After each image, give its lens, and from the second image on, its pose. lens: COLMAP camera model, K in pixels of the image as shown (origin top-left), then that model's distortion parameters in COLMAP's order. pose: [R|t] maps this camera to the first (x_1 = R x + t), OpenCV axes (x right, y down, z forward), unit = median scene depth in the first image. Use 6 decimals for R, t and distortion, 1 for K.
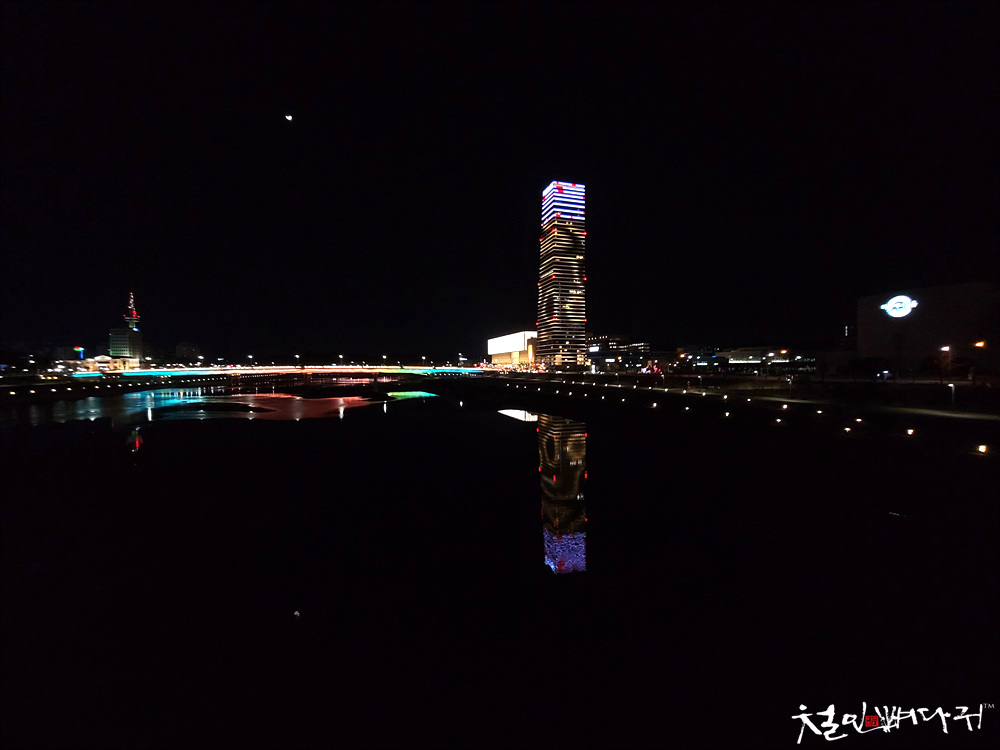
lens RADIAL K [[403.3, 0, 497.8], [0, 403.3, 372.5], [0, 0, 1]] dist [-0.002377, 0.000096]
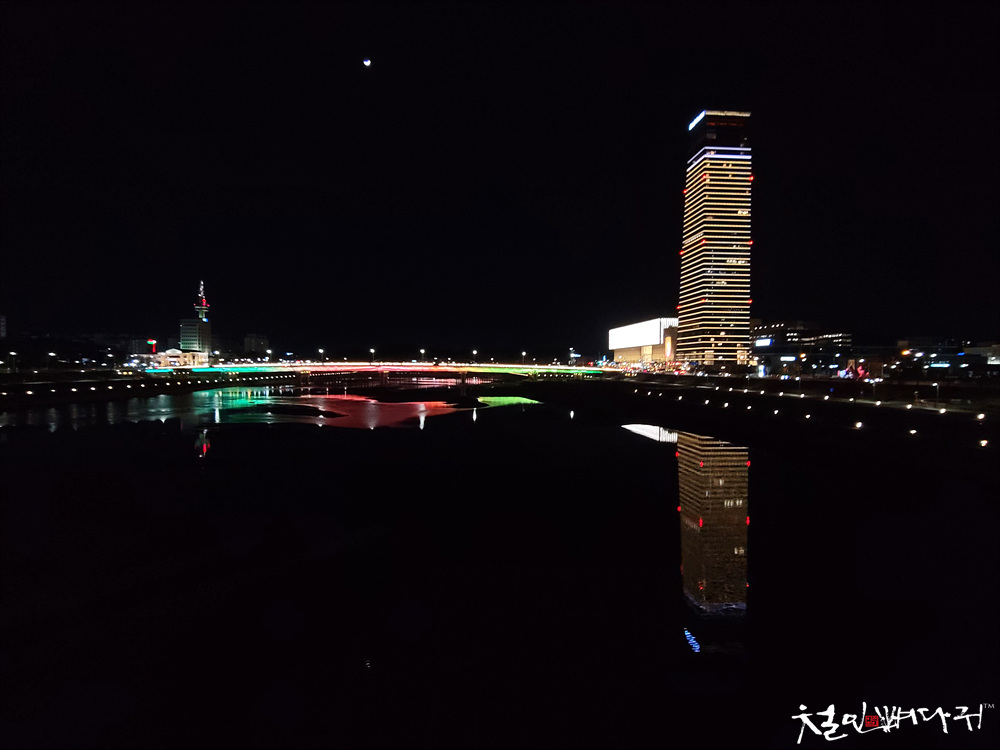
lens RADIAL K [[403.3, 0, 498.7], [0, 403.3, 373.5], [0, 0, 1]] dist [-0.002377, 0.000096]
pose [[0.975157, 0.014526, -0.221037, -0.059335], [-0.013507, 0.999890, 0.006120, -0.002270], [0.221102, -0.002983, 0.975246, 0.236142]]
